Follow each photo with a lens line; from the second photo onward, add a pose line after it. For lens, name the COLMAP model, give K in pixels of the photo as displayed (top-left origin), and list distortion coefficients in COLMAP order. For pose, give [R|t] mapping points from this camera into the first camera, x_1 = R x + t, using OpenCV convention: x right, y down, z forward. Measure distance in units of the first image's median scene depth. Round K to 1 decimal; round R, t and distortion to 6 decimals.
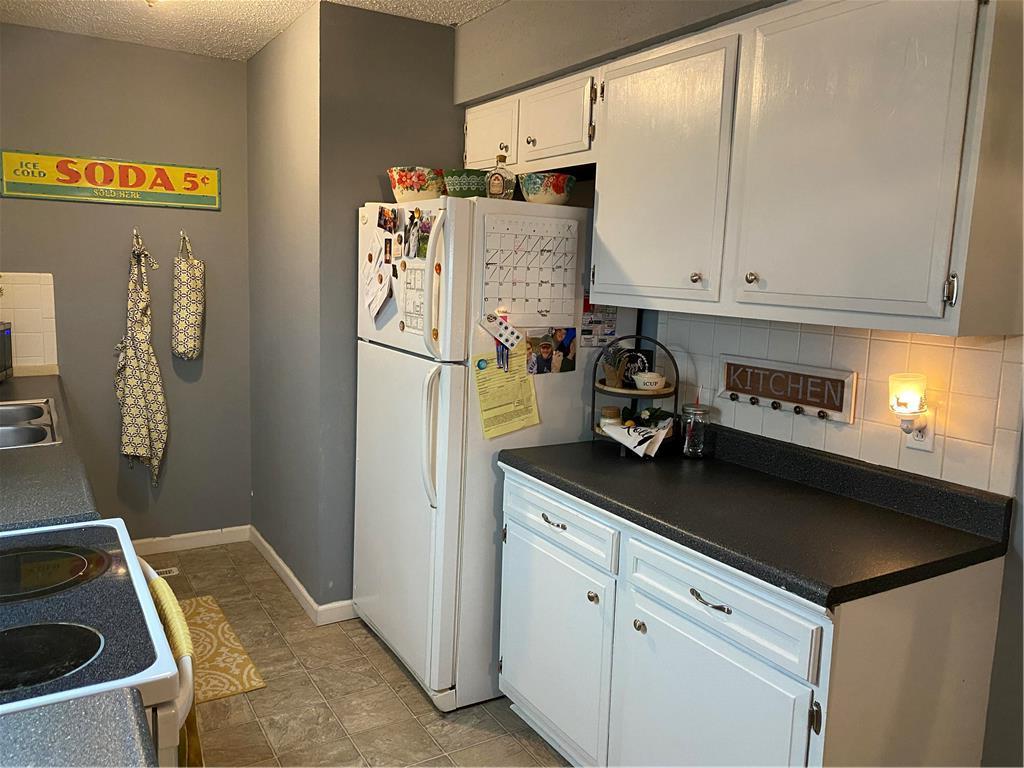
lens RADIAL K [[772.9, 0, 508.8], [0, 772.9, 380.1], [0, 0, 1]] dist [0.001470, -0.008934]
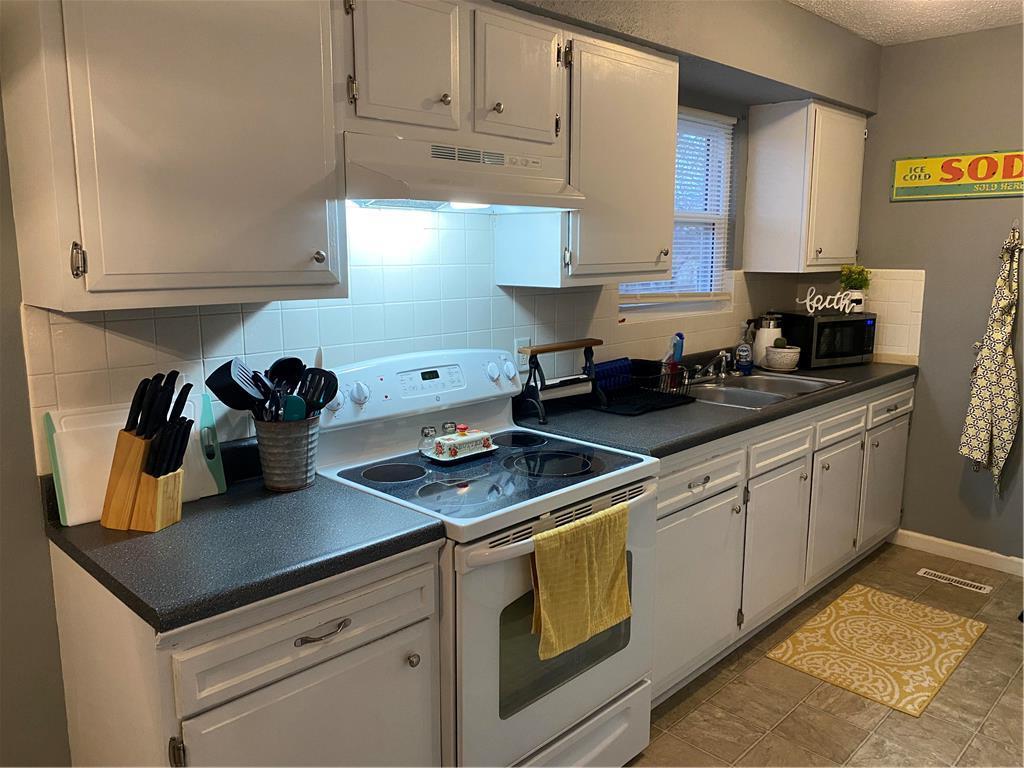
lens RADIAL K [[772.9, 0, 508.5], [0, 772.9, 383.6], [0, 0, 1]] dist [0.001470, -0.008934]
pose [[0.231354, 0.133219, -0.963705, 0.309141], [-0.128180, 0.986119, 0.105546, -0.022807], [0.964389, 0.099110, 0.245218, 0.201994]]
